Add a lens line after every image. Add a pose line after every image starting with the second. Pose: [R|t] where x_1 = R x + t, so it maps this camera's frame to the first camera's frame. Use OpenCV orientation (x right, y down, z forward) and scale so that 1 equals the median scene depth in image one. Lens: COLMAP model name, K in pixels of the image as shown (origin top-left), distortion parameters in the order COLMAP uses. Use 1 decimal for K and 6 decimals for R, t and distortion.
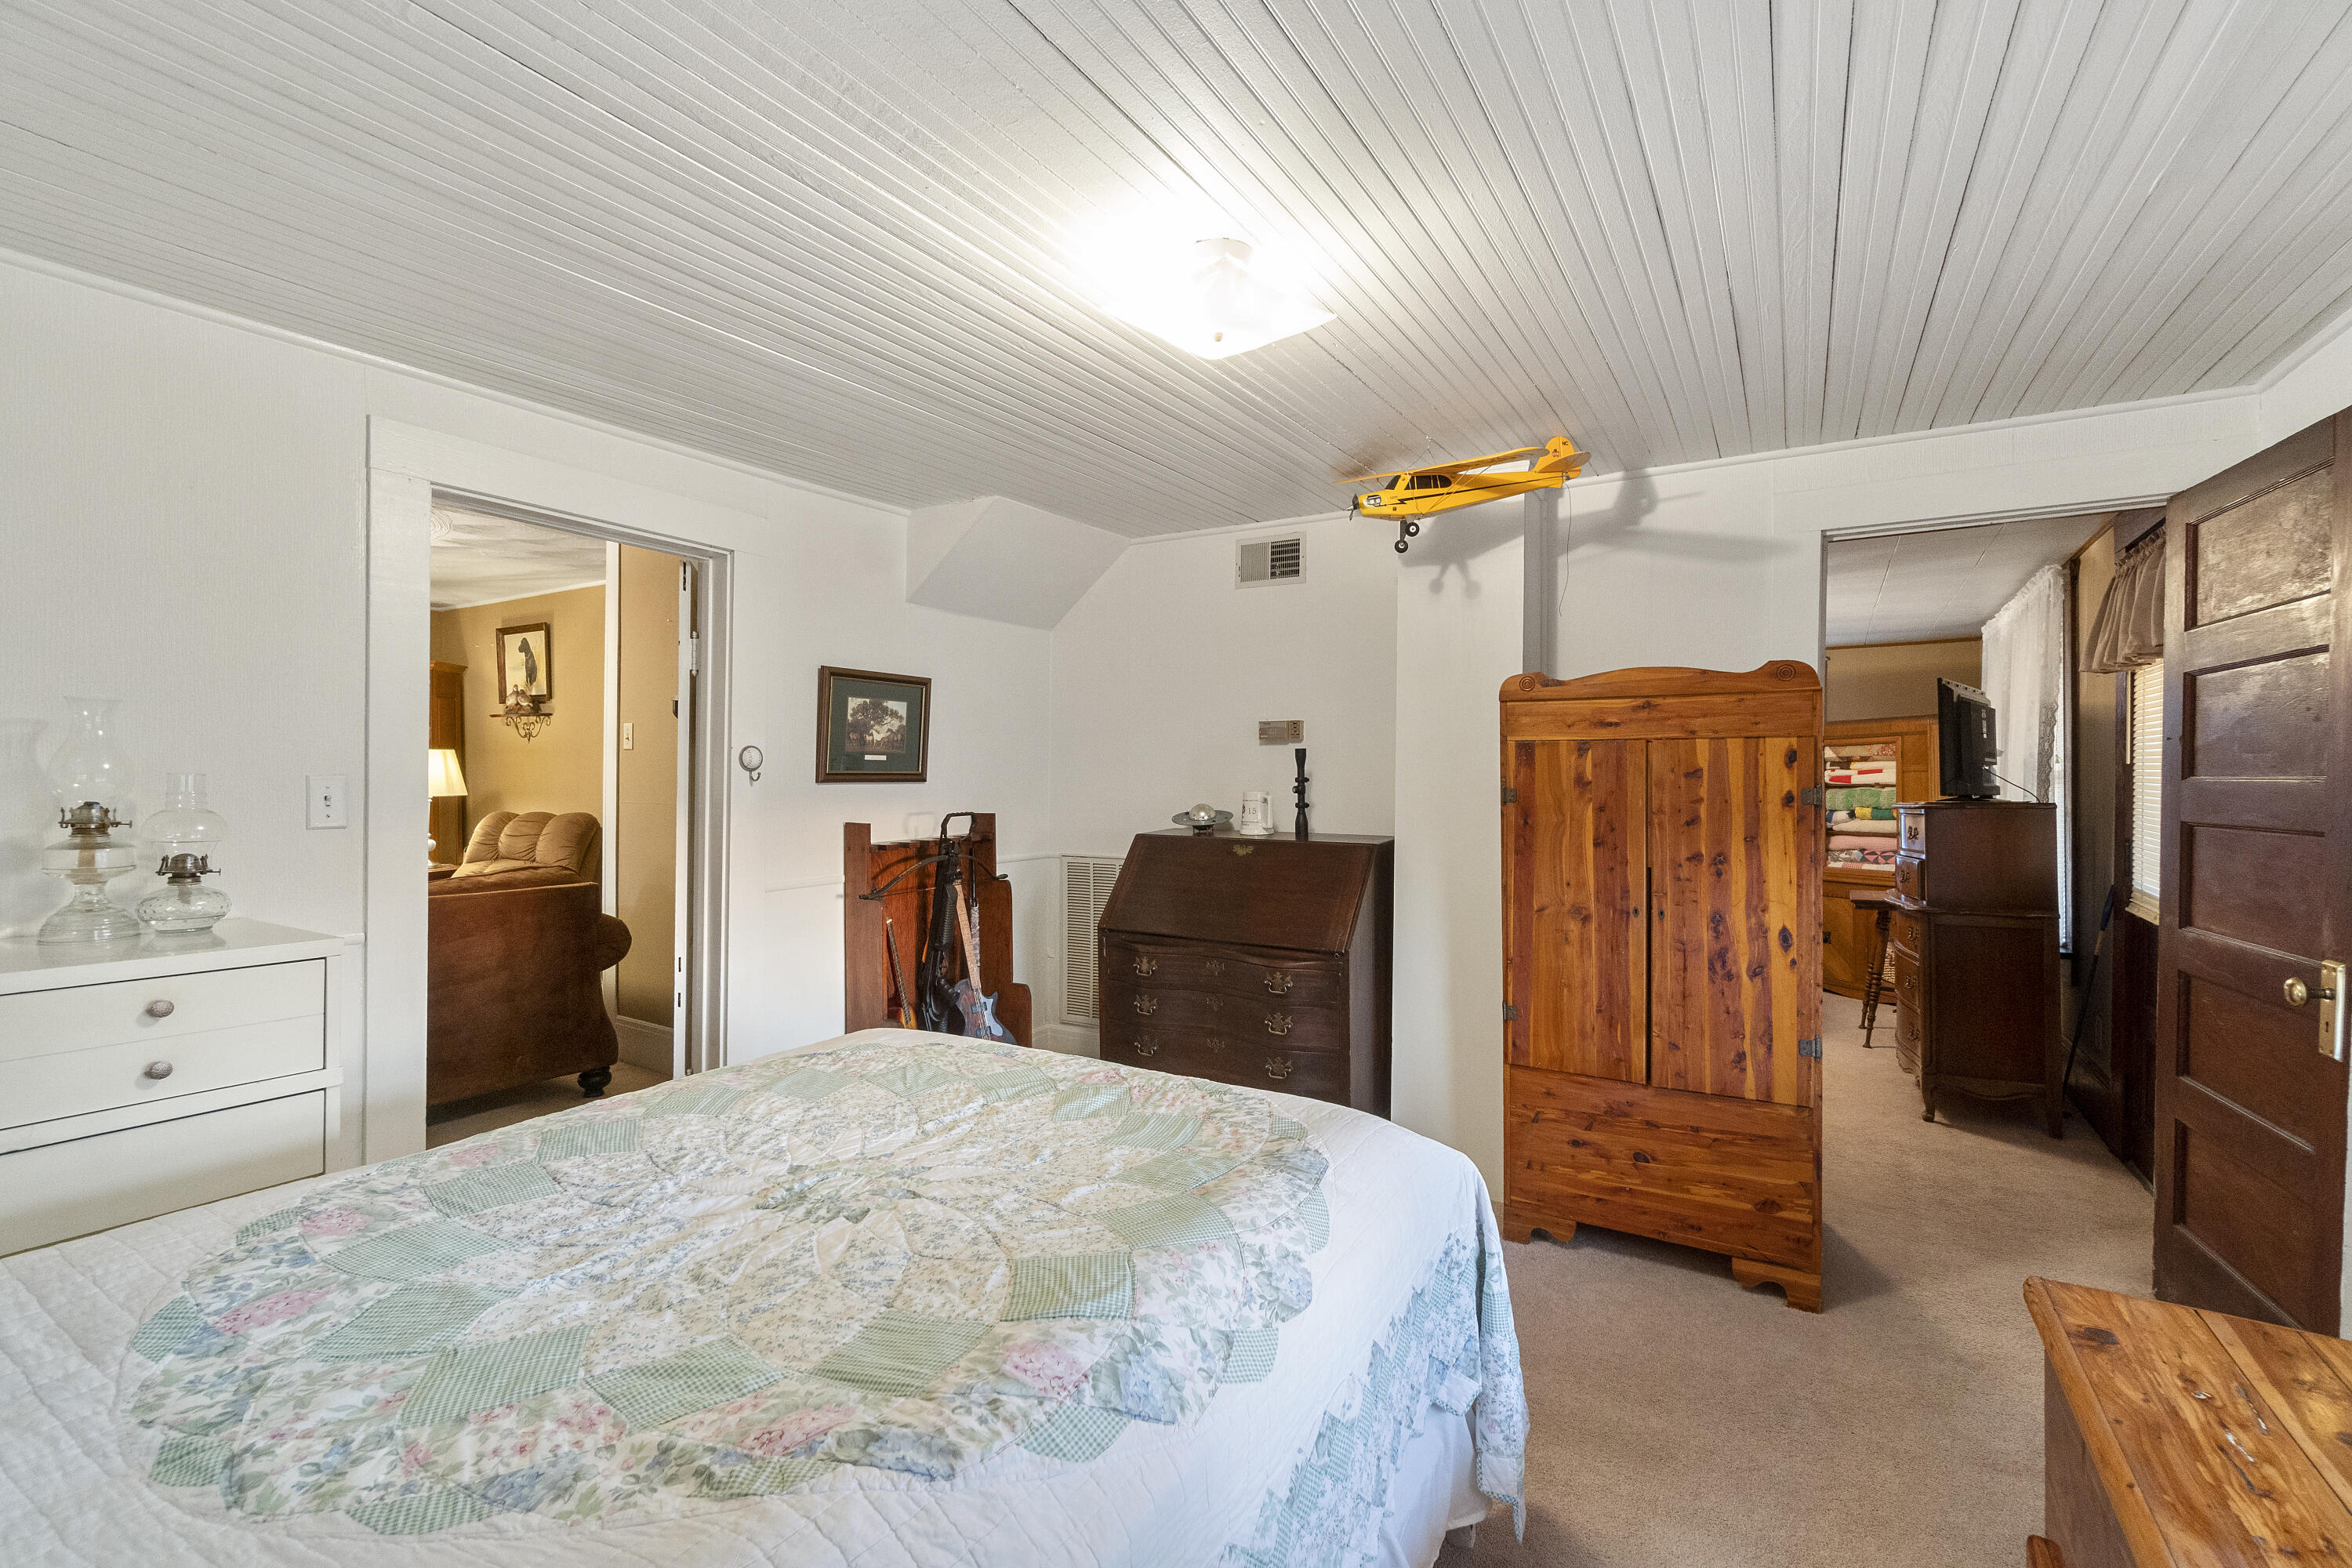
lens RADIAL K [[1053.5, 0, 1172.8], [0, 1053.5, 775.0], [0, 0, 1]] dist [-0.002912, 0.000340]
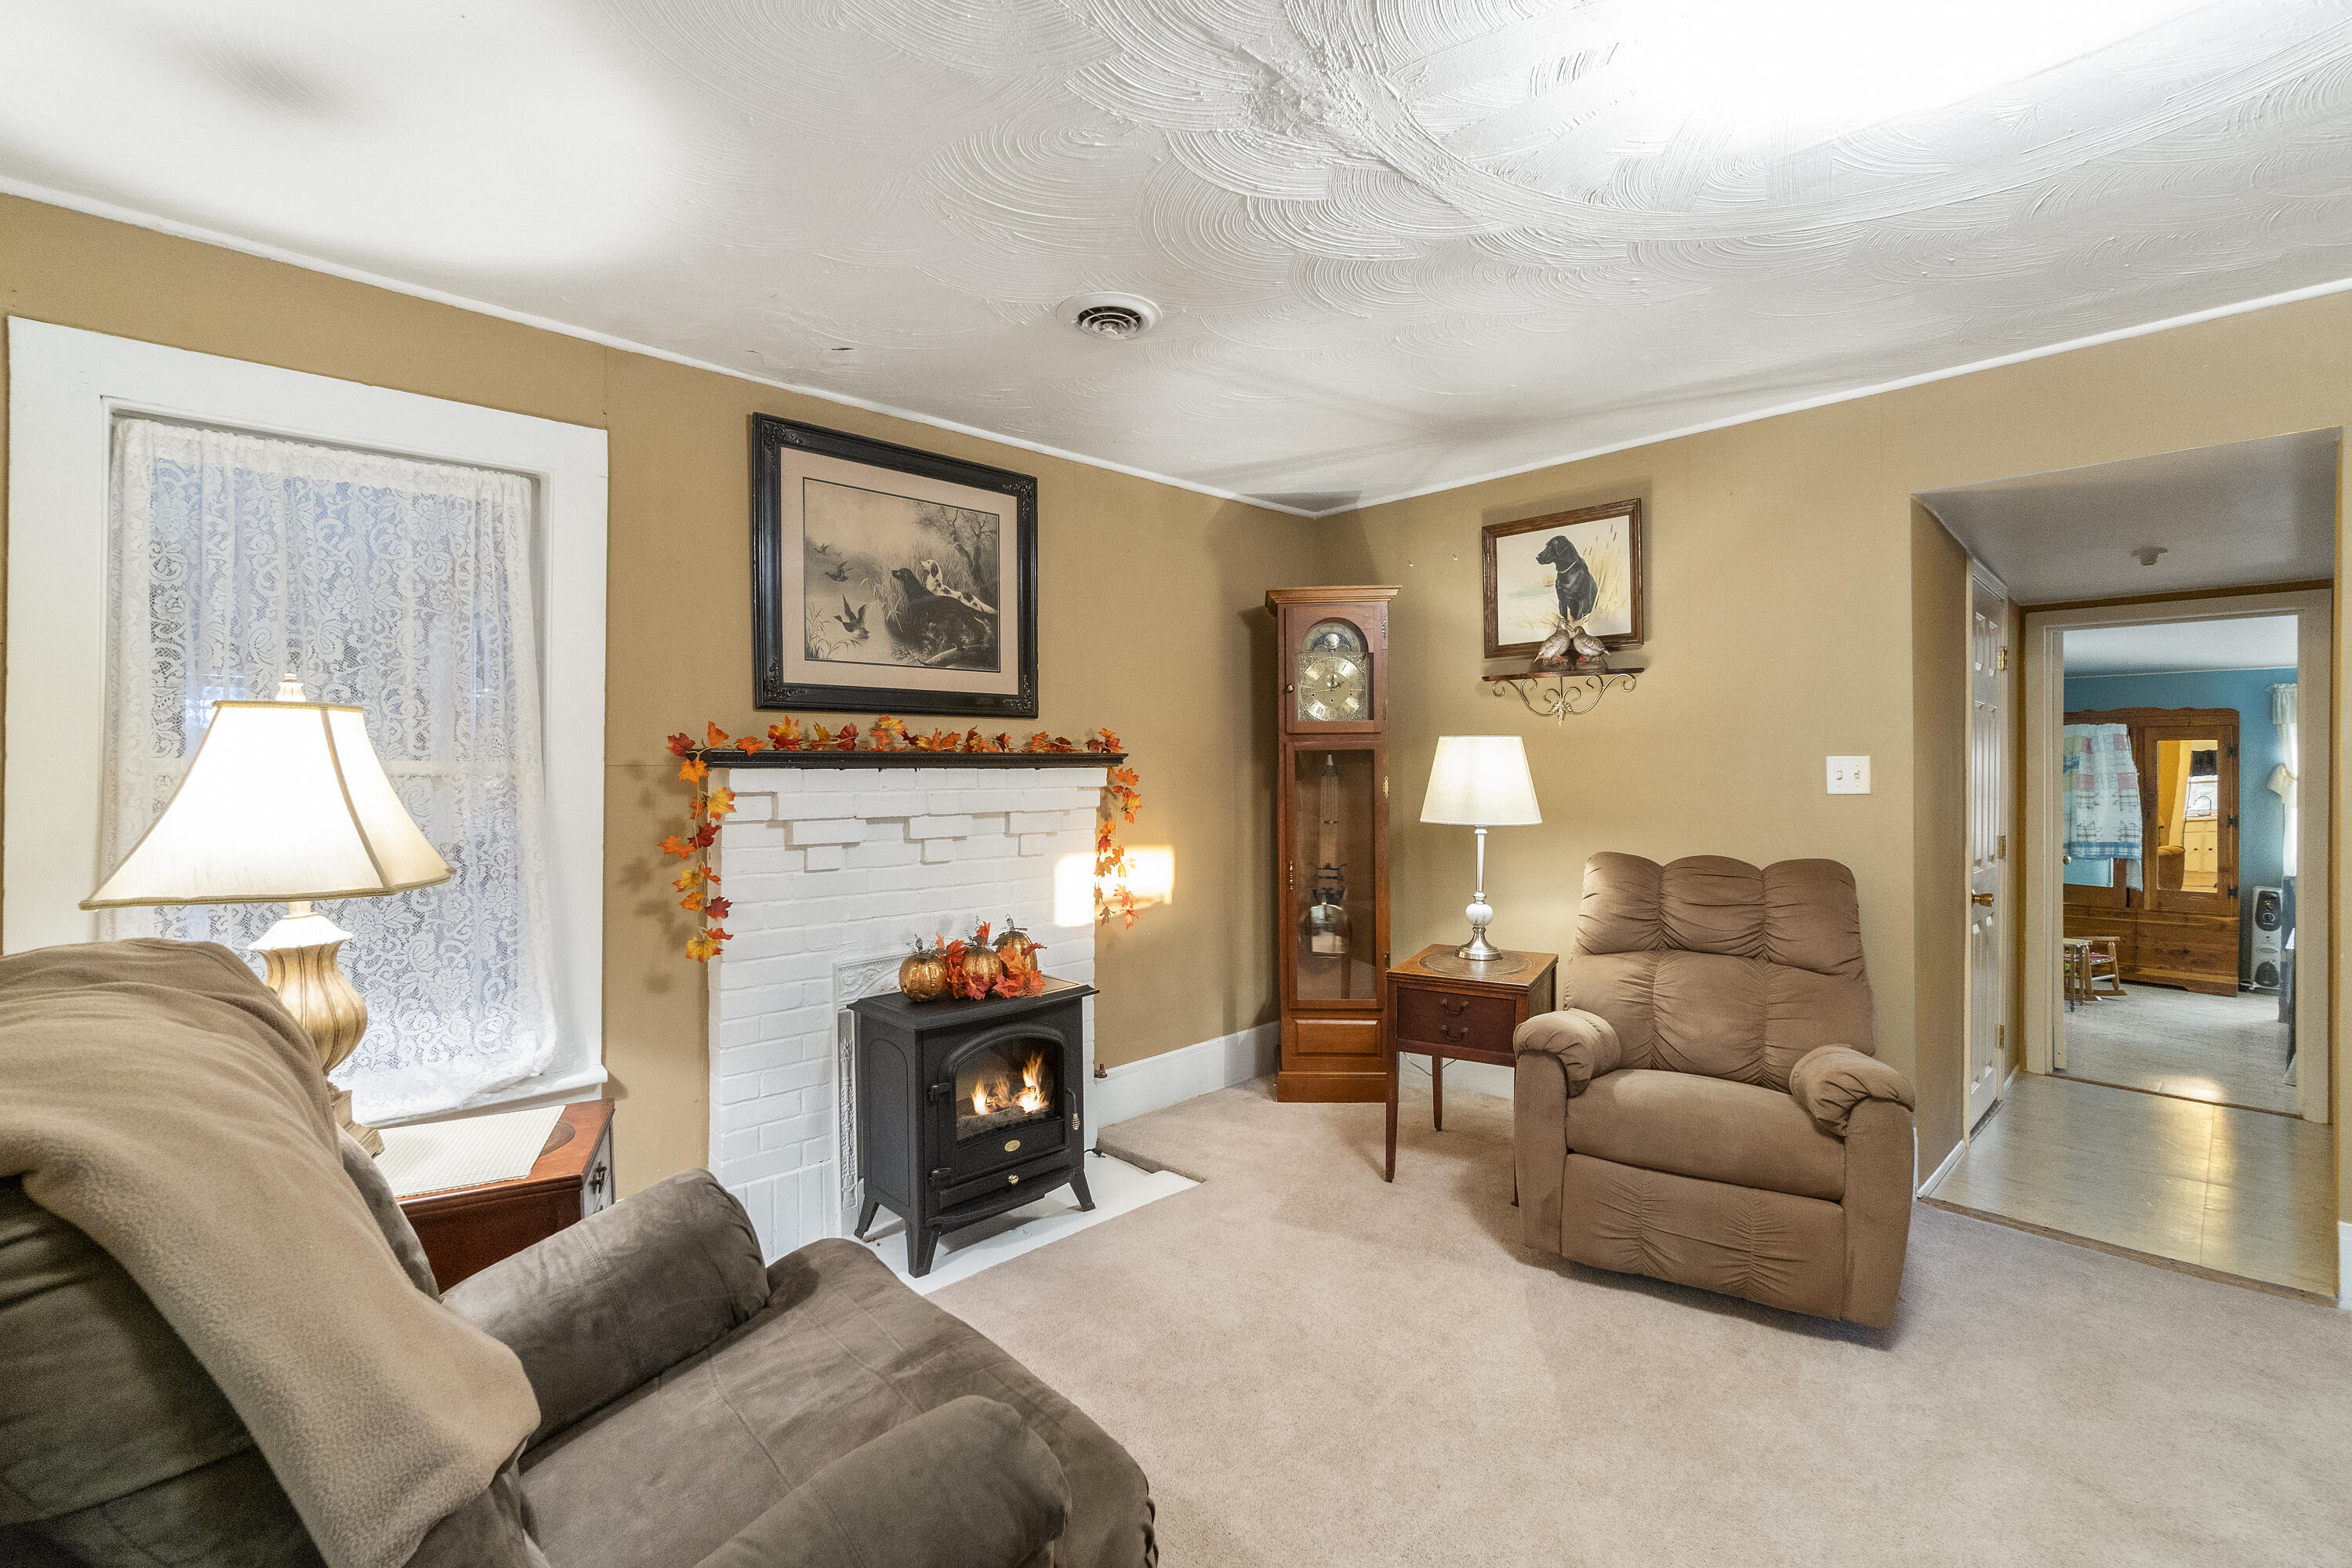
lens RADIAL K [[1053.5, 0, 1202.2], [0, 1053.5, 768.6], [0, 0, 1]] dist [-0.002912, 0.000340]
pose [[0.966519, -0.002739, -0.256582, -1.316532], [0.002447, 0.999996, -0.001460, -0.015423], [0.256585, 0.000783, 0.966521, 0.832544]]
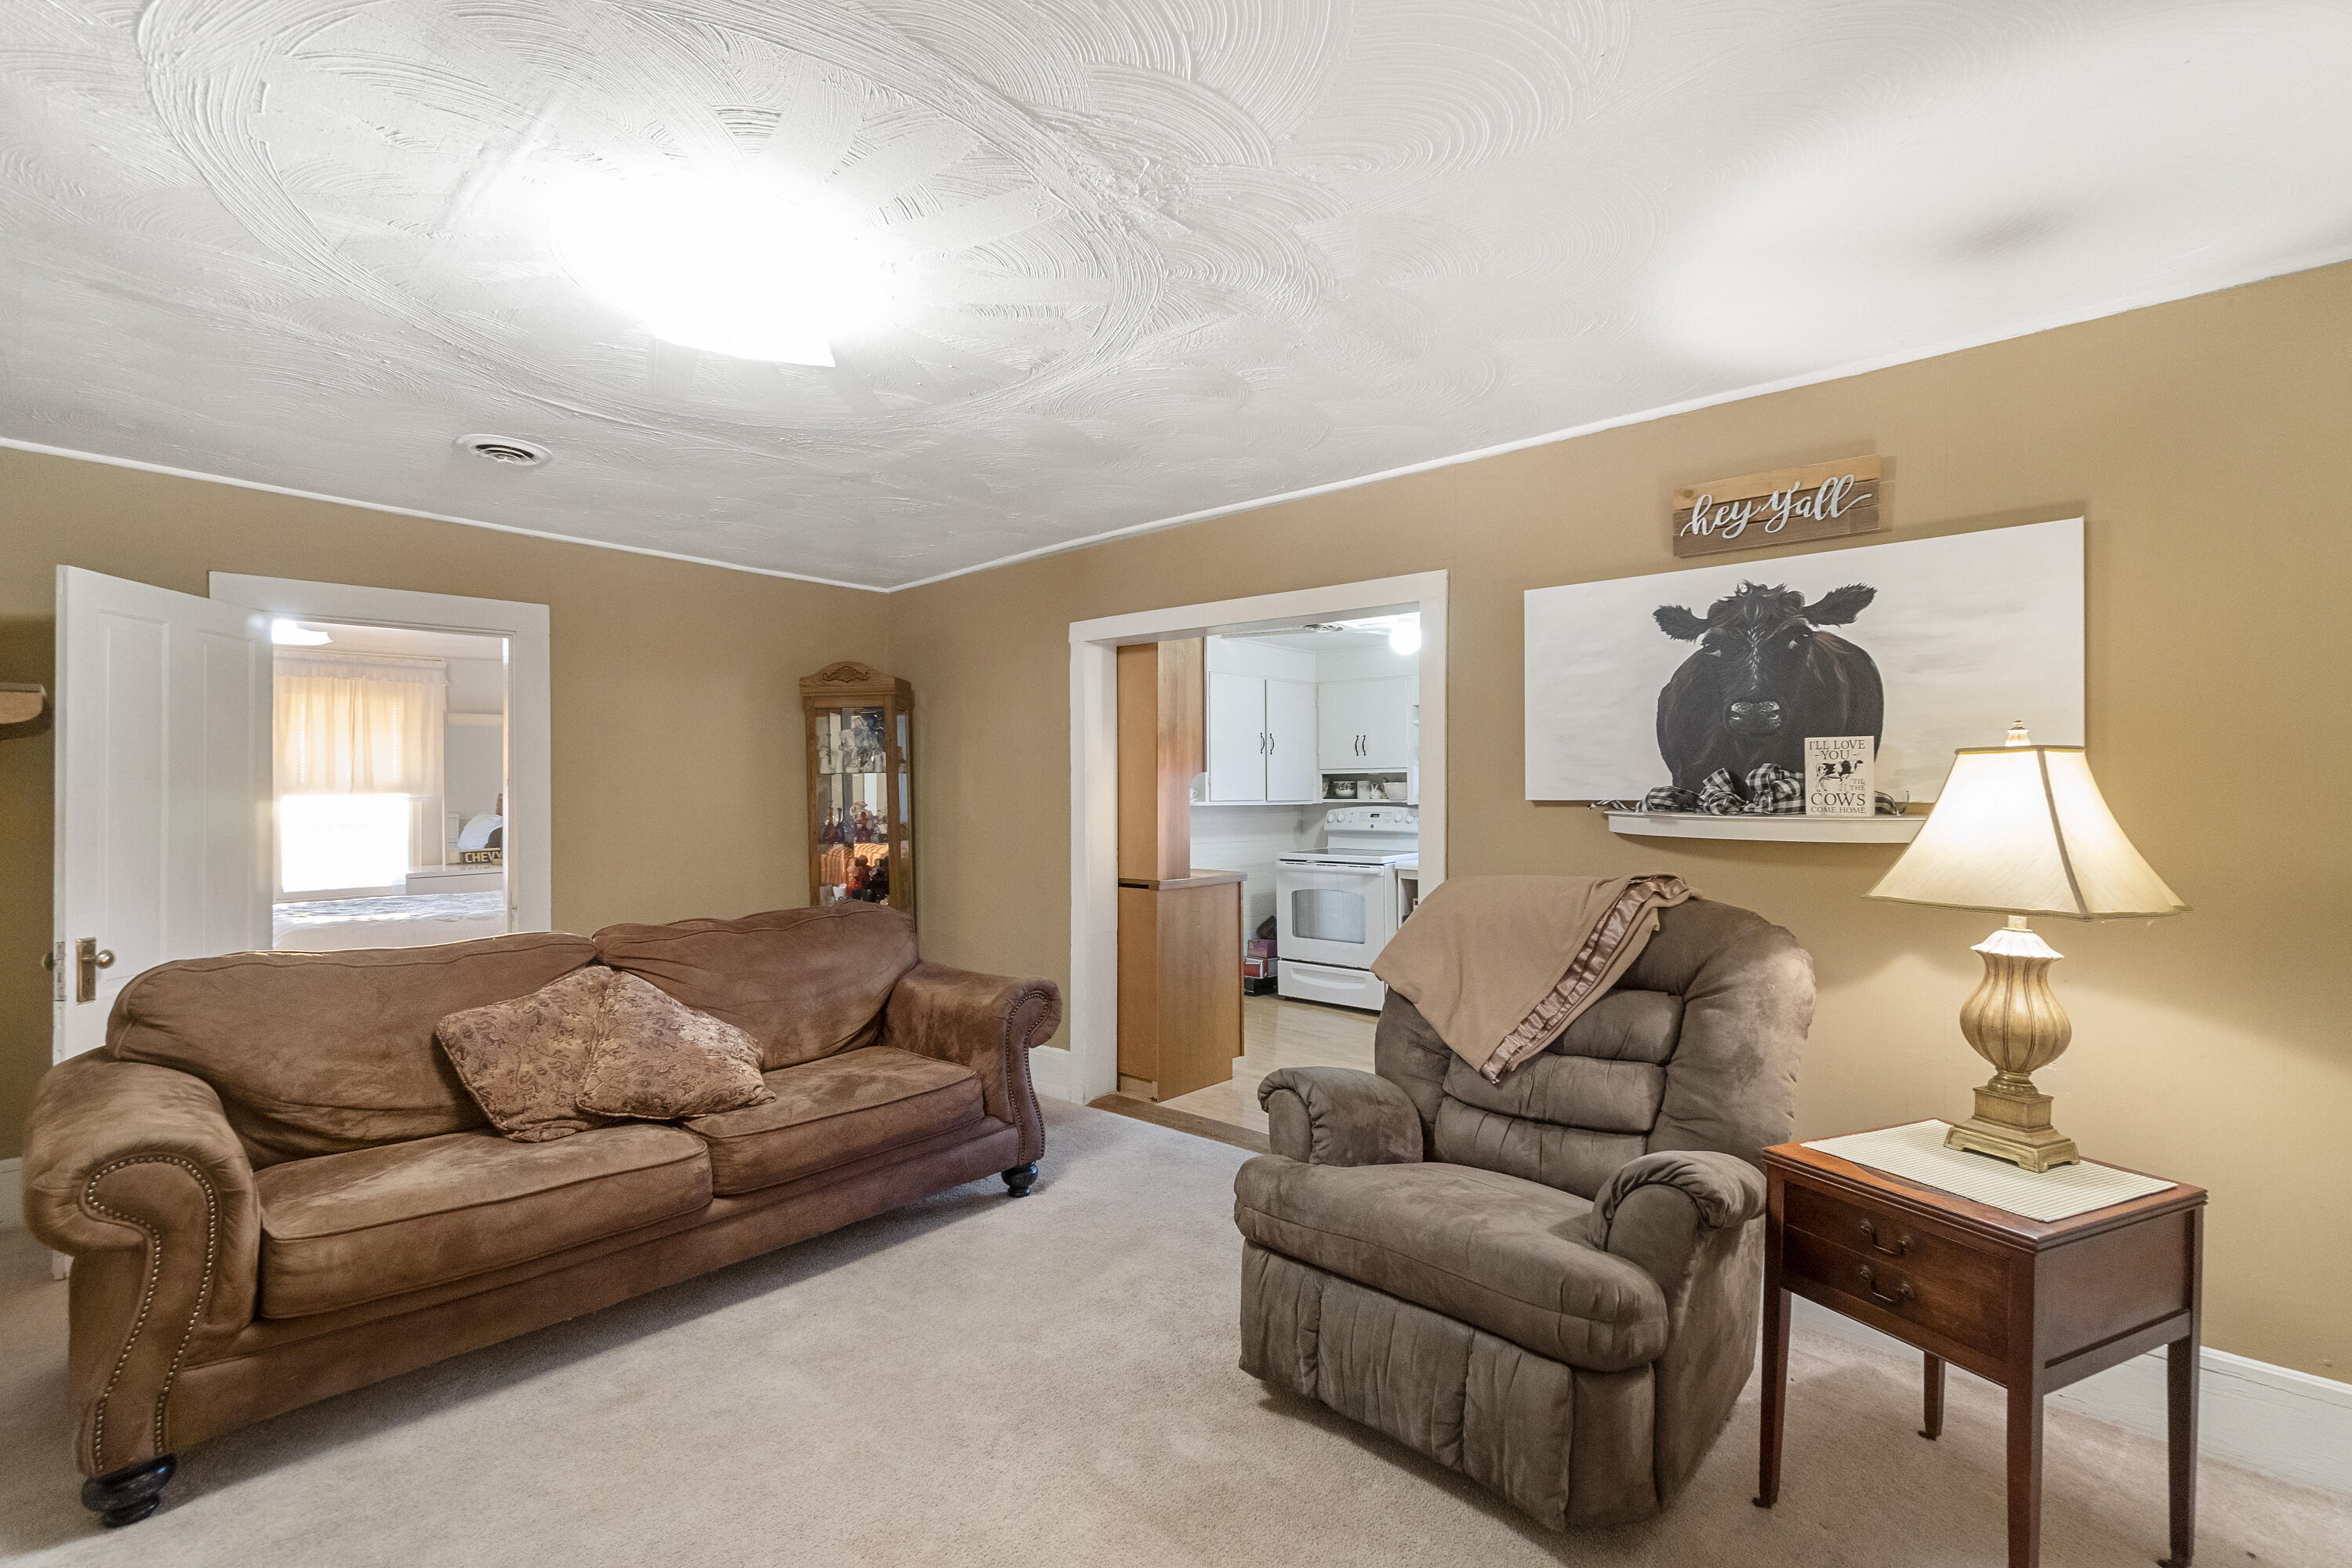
lens RADIAL K [[1053.5, 0, 1192.6], [0, 1053.5, 774.8], [0, 0, 1]] dist [-0.002912, 0.000340]
pose [[-0.979555, 0.003608, 0.201146, -1.533307], [0.000930, 0.999910, -0.013408, -0.024143], [-0.201176, -0.012947, -0.979470, 1.847244]]
